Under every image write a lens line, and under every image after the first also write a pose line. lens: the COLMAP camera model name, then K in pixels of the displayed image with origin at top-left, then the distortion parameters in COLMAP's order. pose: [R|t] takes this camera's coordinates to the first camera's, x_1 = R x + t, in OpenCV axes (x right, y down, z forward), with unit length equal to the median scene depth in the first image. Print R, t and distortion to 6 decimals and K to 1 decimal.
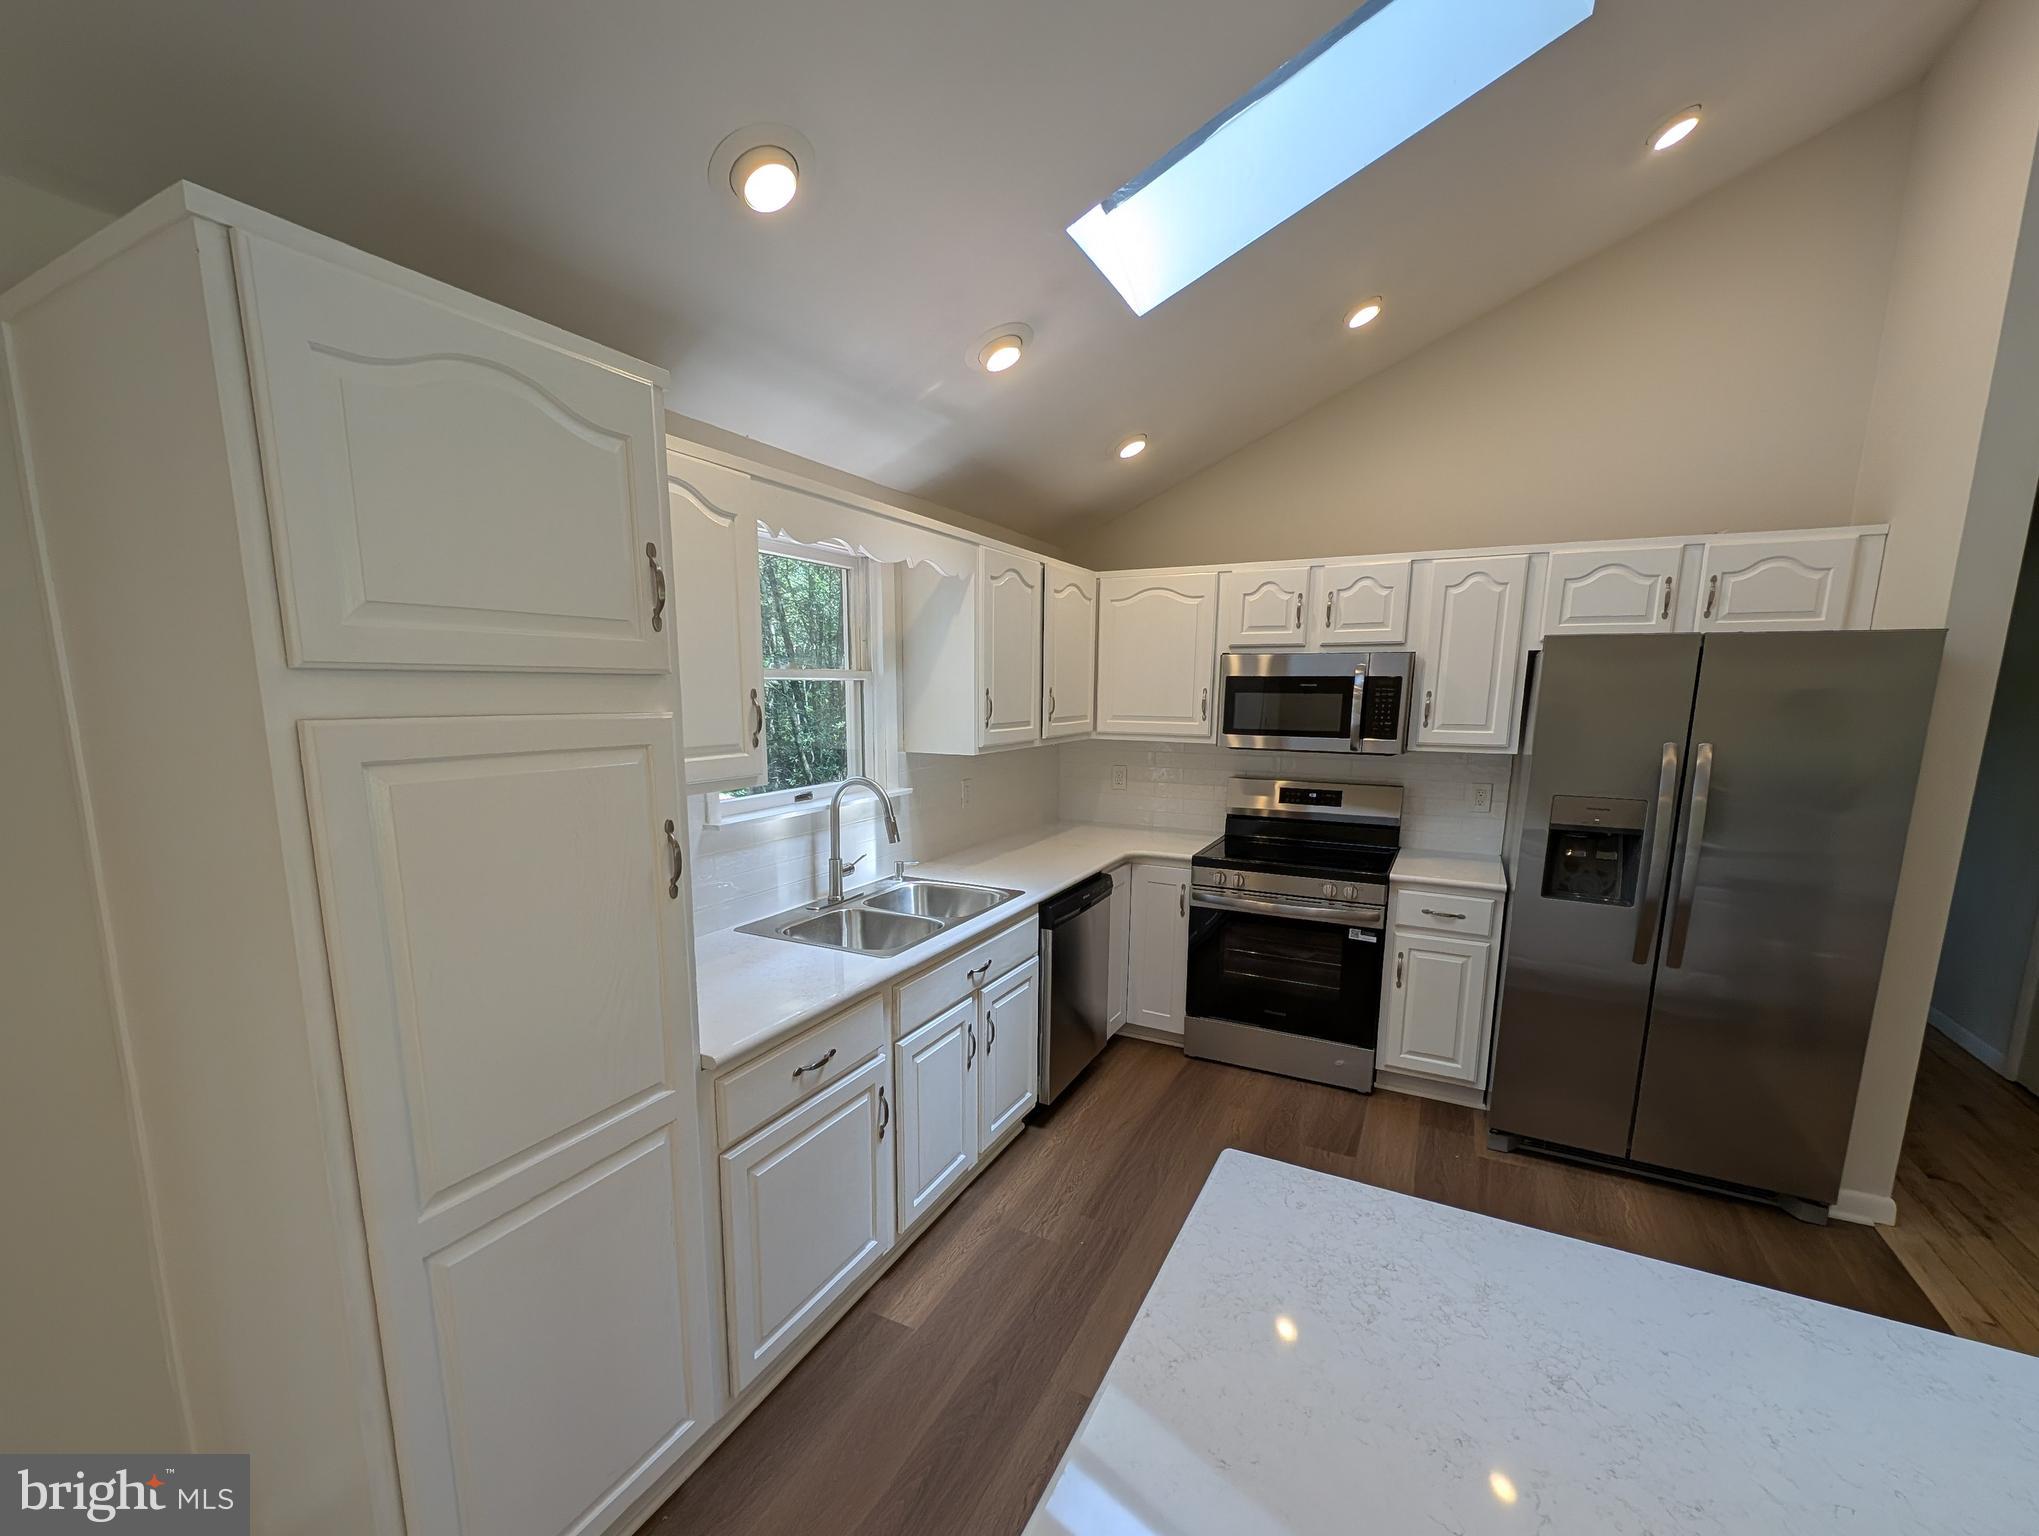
lens RADIAL K [[852.8, 0, 1022.0], [0, 852.8, 830.6], [0, 0, 1]] dist [-0.000082, -0.000057]
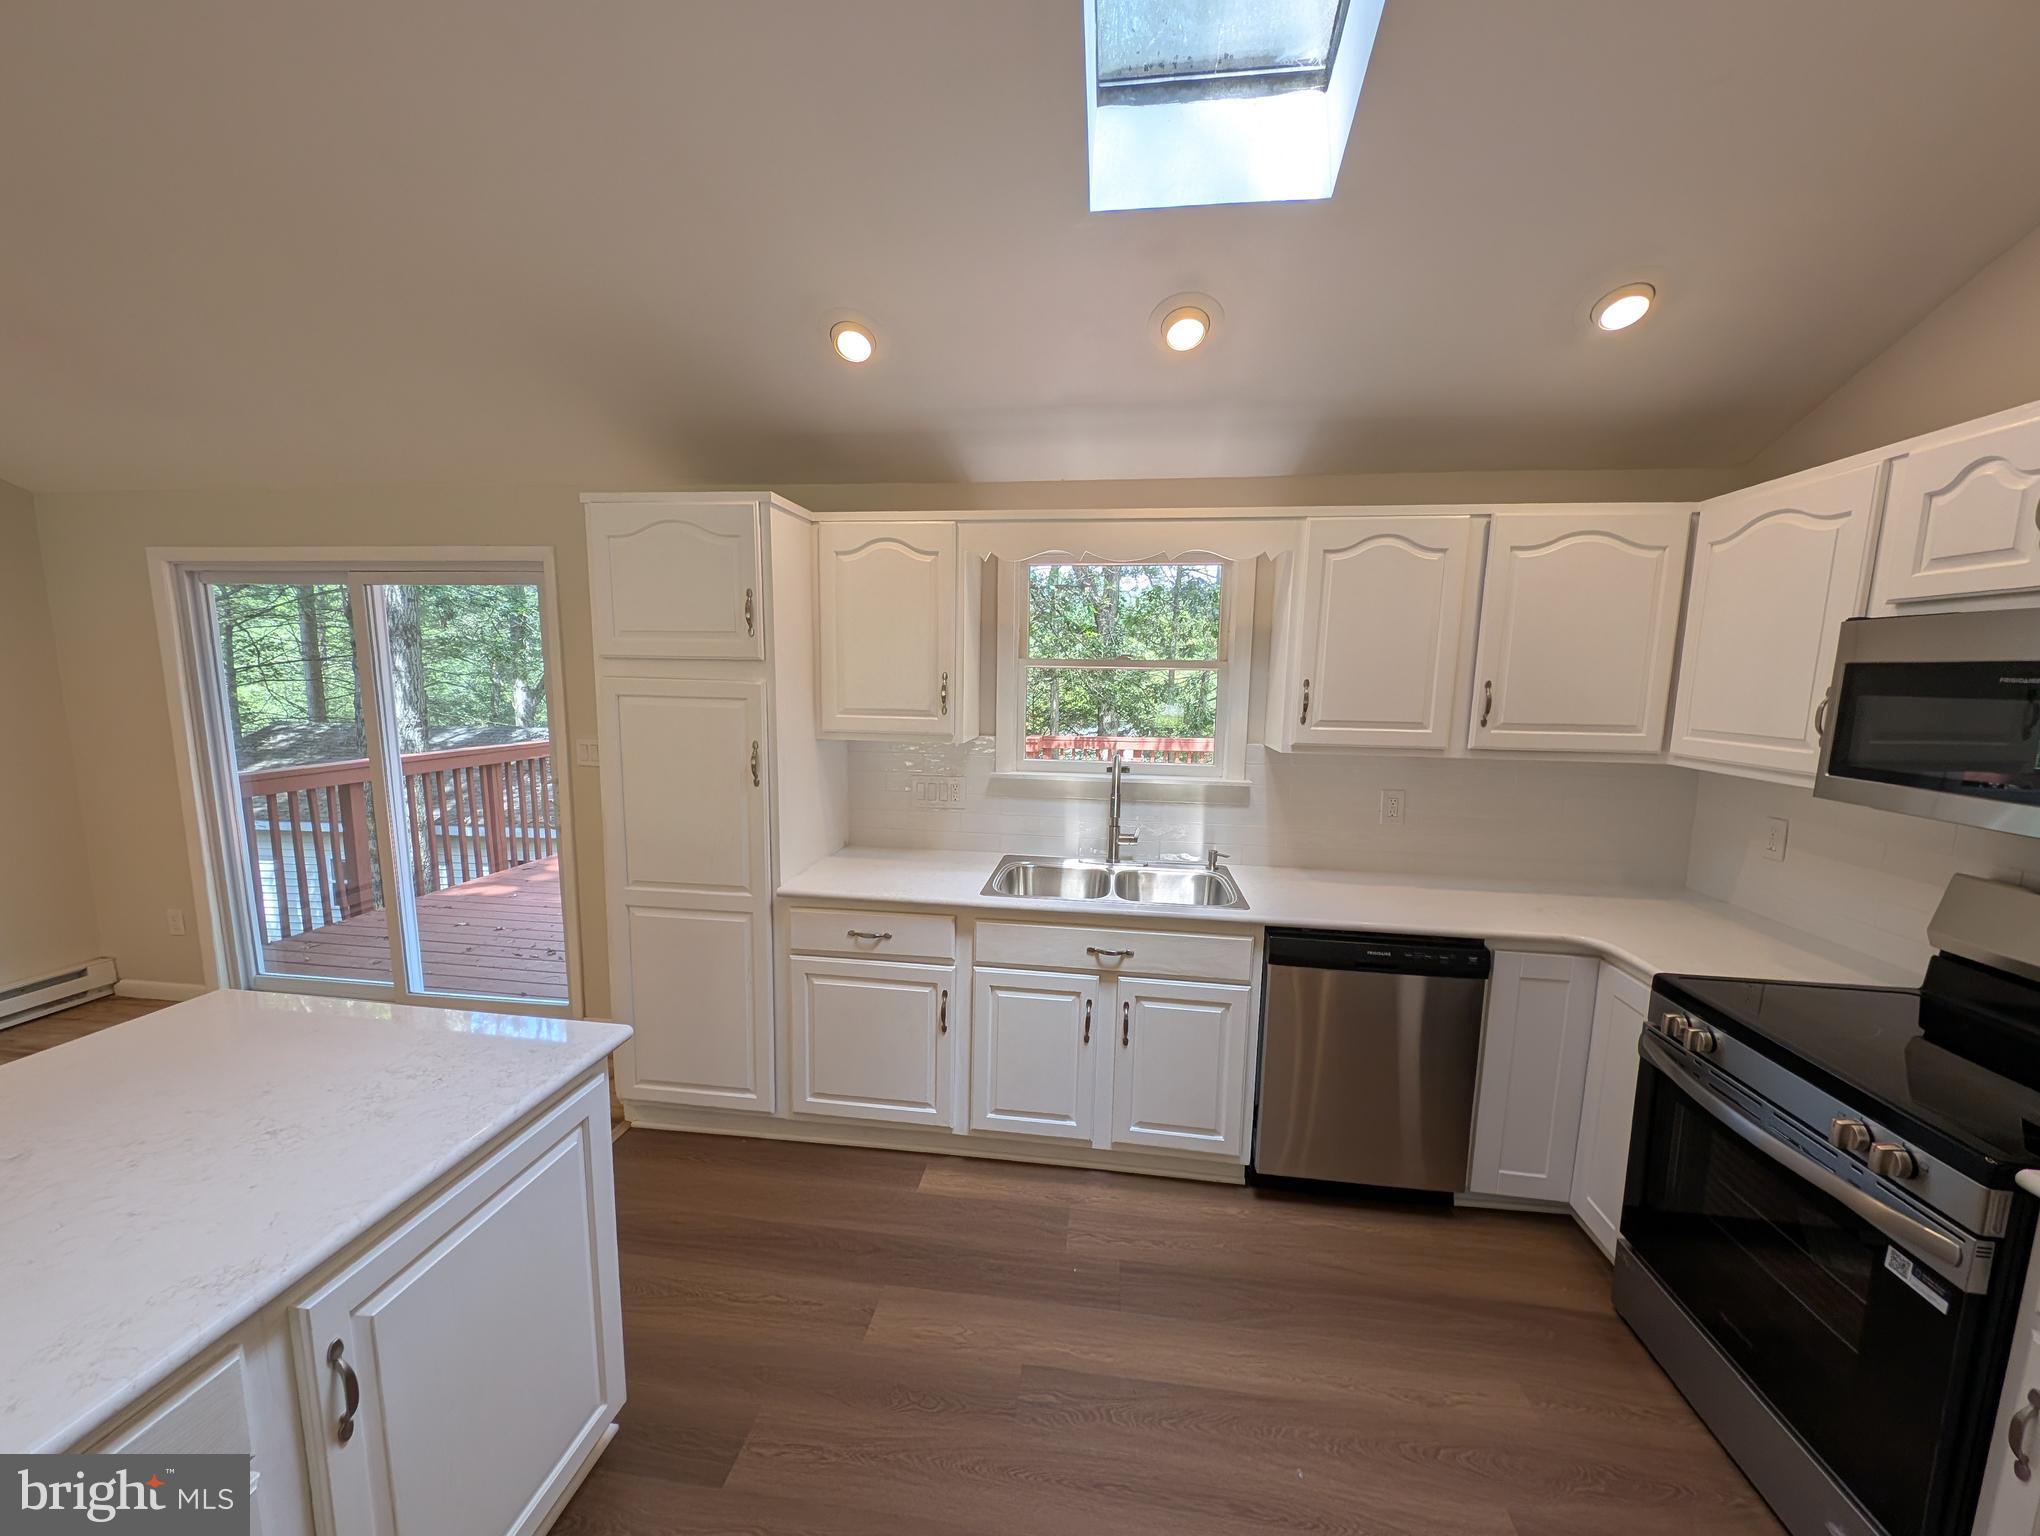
lens RADIAL K [[767.8, 0, 1019.0], [0, 767.8, 777.1], [0, 0, 1]] dist [0.001111, -0.003615]
pose [[0.327746, 0.121365, -0.936938, 0.594605], [-0.175640, 0.982253, 0.065795, -0.065633], [0.928296, 0.143000, 0.343247, 0.452713]]
